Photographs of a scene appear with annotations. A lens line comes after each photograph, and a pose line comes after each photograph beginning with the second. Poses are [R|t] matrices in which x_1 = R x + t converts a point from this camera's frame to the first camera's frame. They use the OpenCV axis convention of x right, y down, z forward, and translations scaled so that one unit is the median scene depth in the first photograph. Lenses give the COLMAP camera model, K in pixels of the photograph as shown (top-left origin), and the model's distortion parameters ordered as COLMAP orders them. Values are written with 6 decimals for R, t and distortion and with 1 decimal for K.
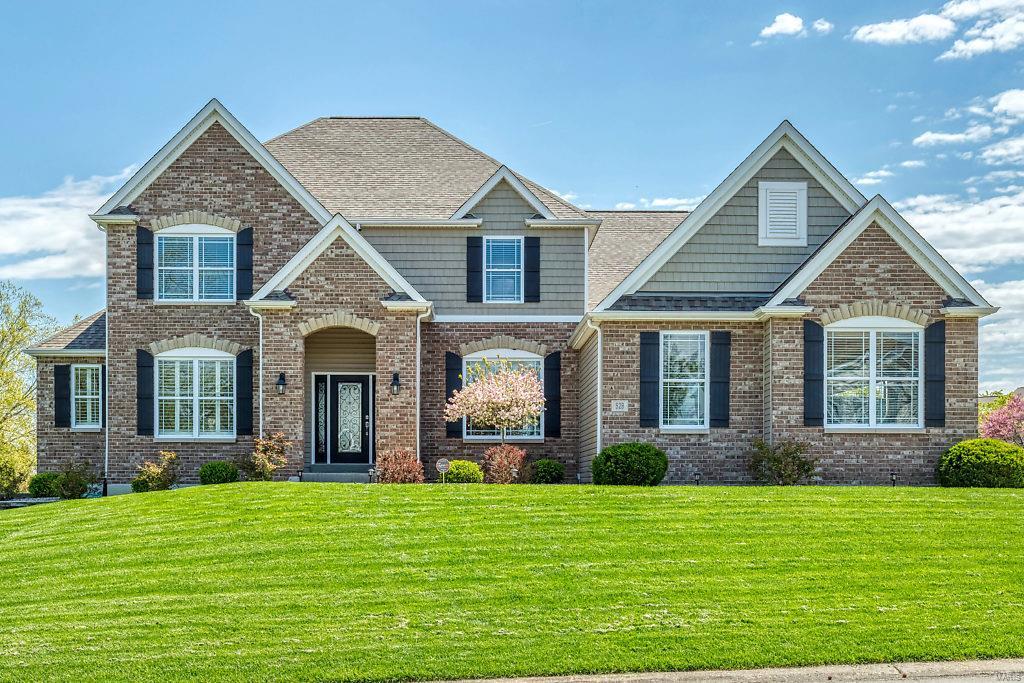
lens RADIAL K [[1260.6, 0, 513.6], [0, 1260.6, 461.4], [0, 0, 1]] dist [0.005028, 0.004803]
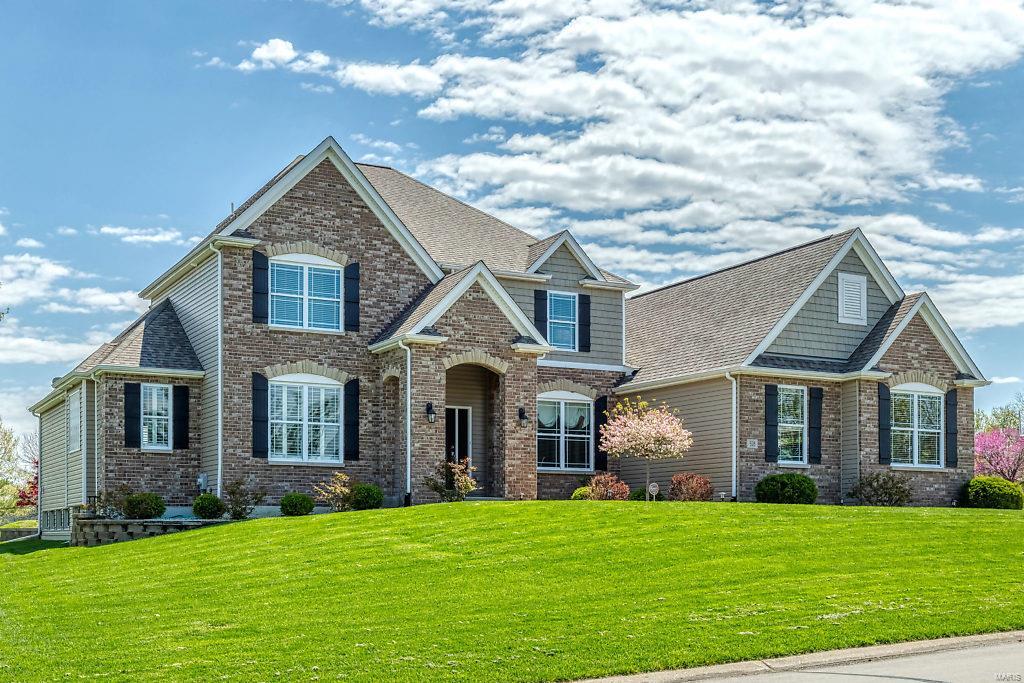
lens RADIAL K [[1287.4, 0, 509.7], [0, 1287.4, 490.7], [0, 0, 1]] dist [-0.001962, -0.007557]
pose [[0.890748, 0.018073, 0.454138, -0.618440], [-0.009674, 0.999737, -0.020811, 0.026844], [-0.454395, 0.014144, 0.890688, -0.008626]]
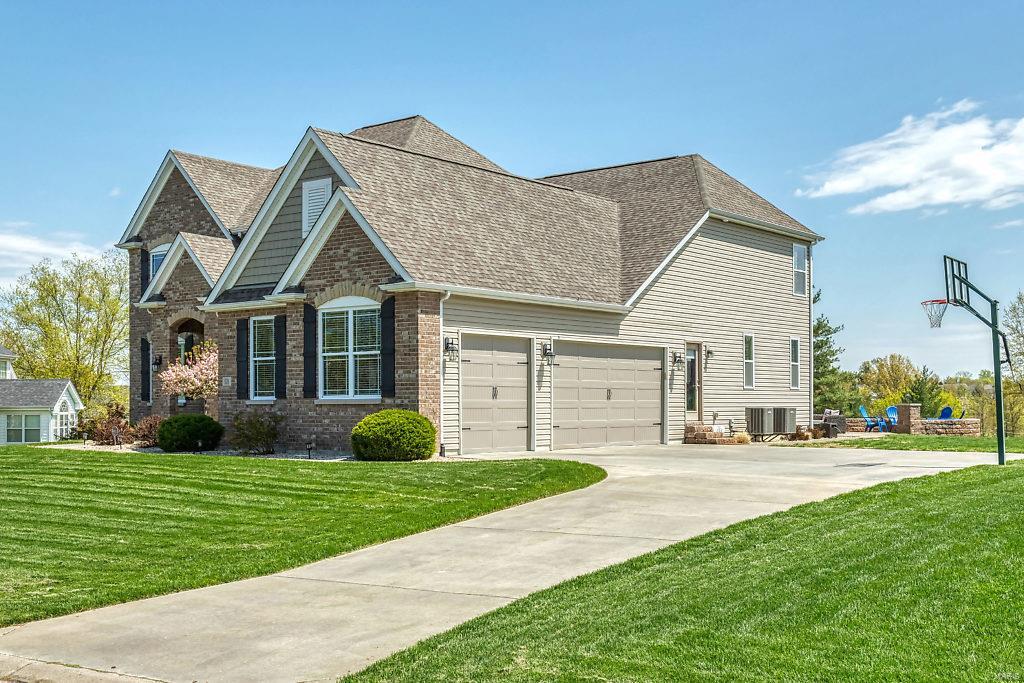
lens RADIAL K [[1242.0, 0, 512.0], [0, 1242.0, 341.5], [0, 0, 1]] dist [0.012761, 0.014259]
pose [[0.764226, -0.040094, -0.643702, 0.944921], [0.025336, 0.999162, -0.032154, -0.033079], [0.644451, 0.008265, 0.764601, 0.234850]]
